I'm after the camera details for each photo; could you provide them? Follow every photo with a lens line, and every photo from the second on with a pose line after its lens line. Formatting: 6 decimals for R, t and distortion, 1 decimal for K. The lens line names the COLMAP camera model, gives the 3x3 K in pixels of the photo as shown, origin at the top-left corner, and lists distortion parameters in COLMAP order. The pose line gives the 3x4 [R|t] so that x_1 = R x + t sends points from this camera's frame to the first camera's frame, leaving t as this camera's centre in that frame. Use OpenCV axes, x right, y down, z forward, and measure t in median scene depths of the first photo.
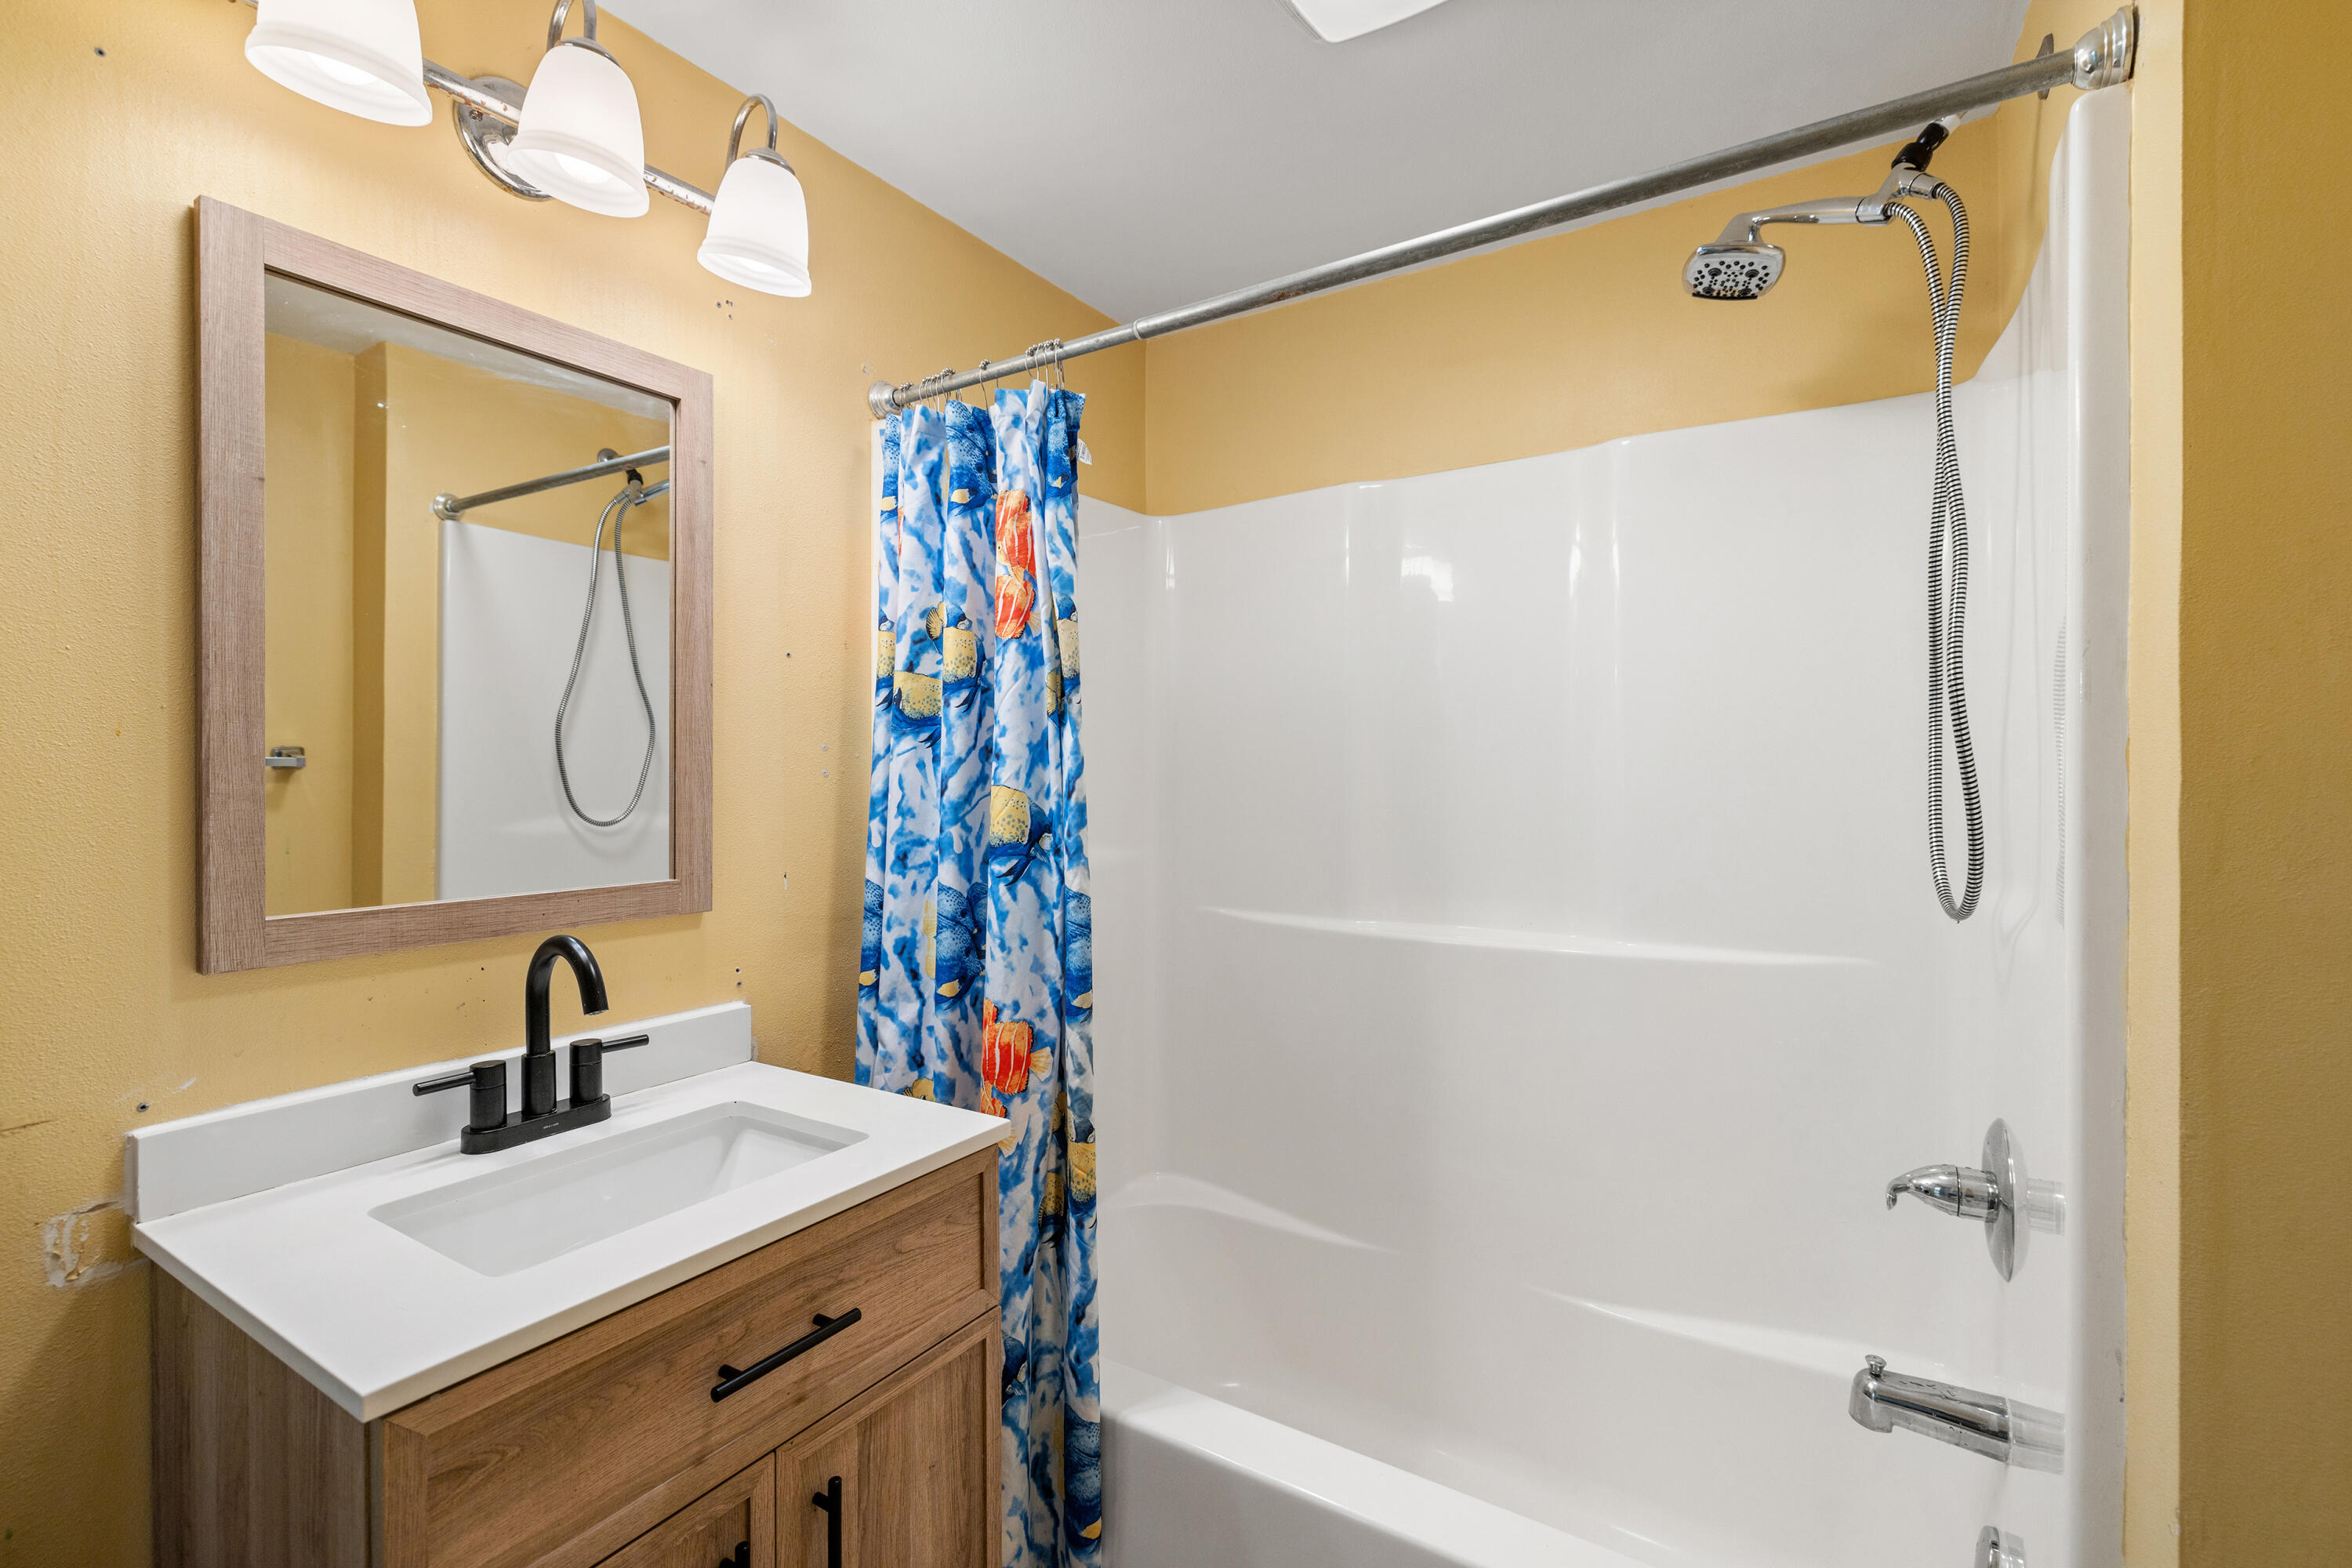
lens RADIAL K [[1009.2, 0, 1183.7], [0, 1009.2, 786.9], [0, 0, 1]] dist [-0.000165, -0.000190]
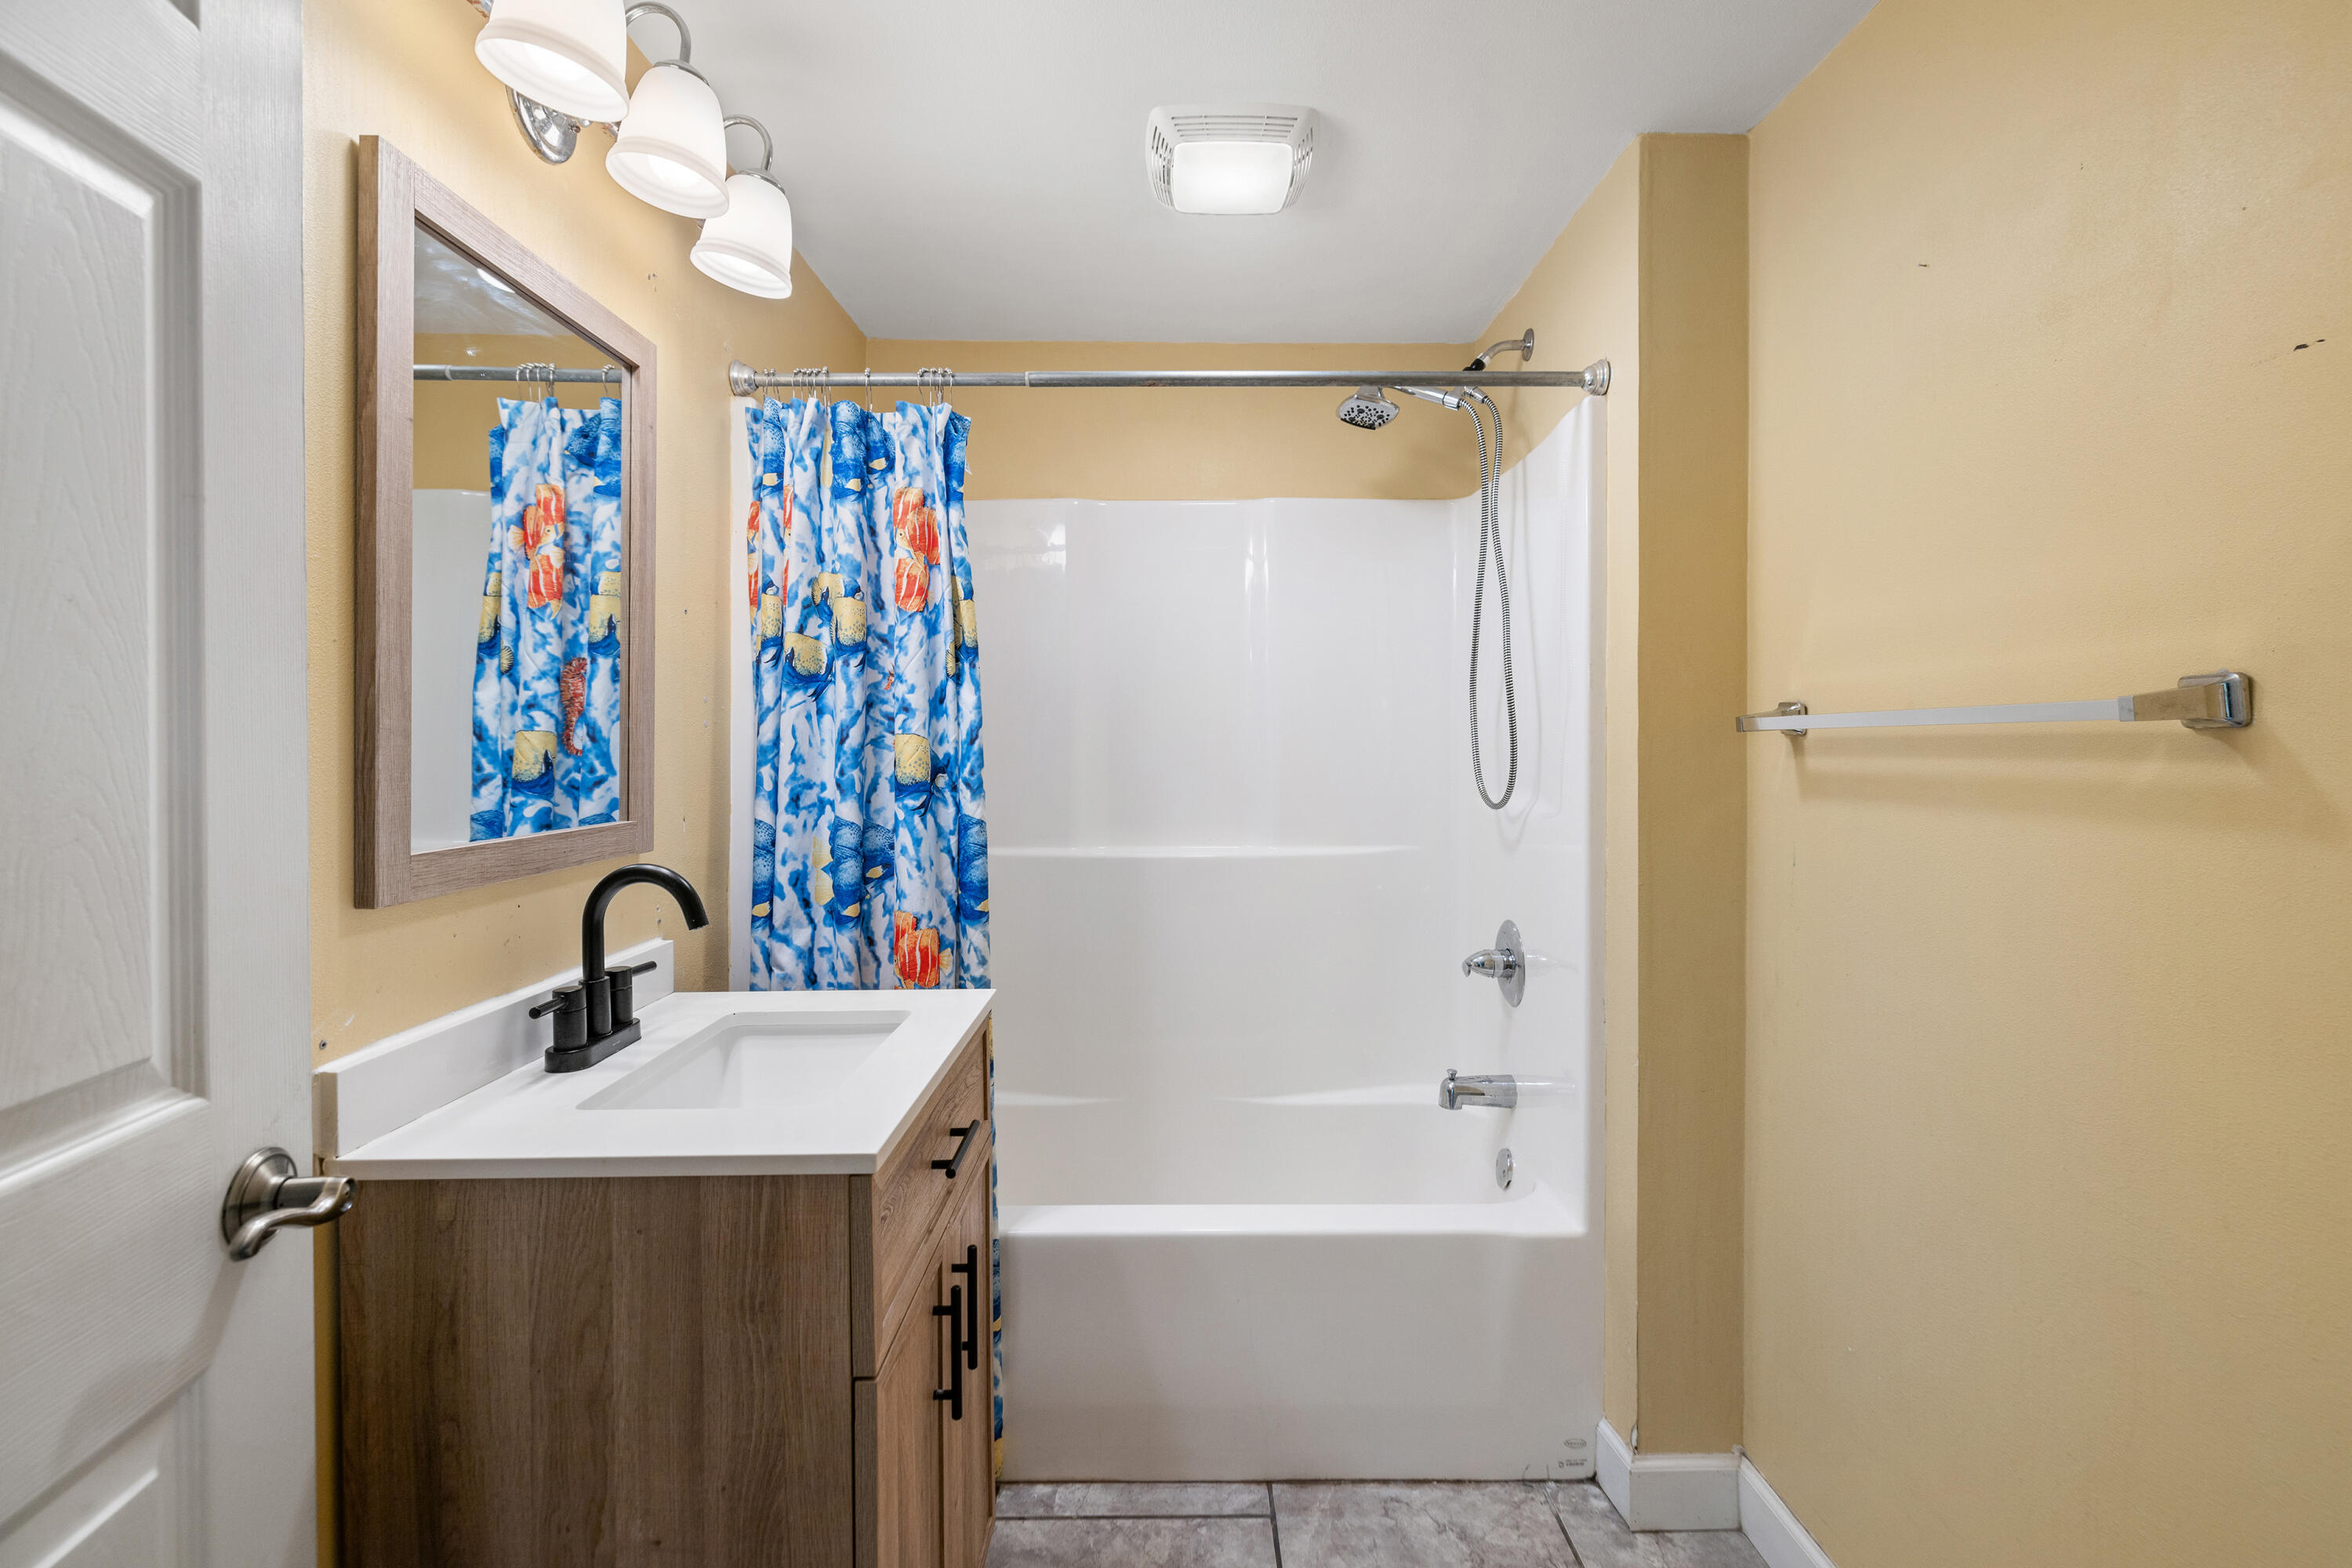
lens RADIAL K [[1009.2, 0, 1168.4], [0, 1009.2, 761.9], [0, 0, 1]] dist [-0.000165, -0.000190]
pose [[0.850137, -0.009368, 0.526478, -0.547123], [0.007210, 0.999955, 0.006151, 0.026321], [-0.526512, -0.001433, 0.850167, -0.178978]]
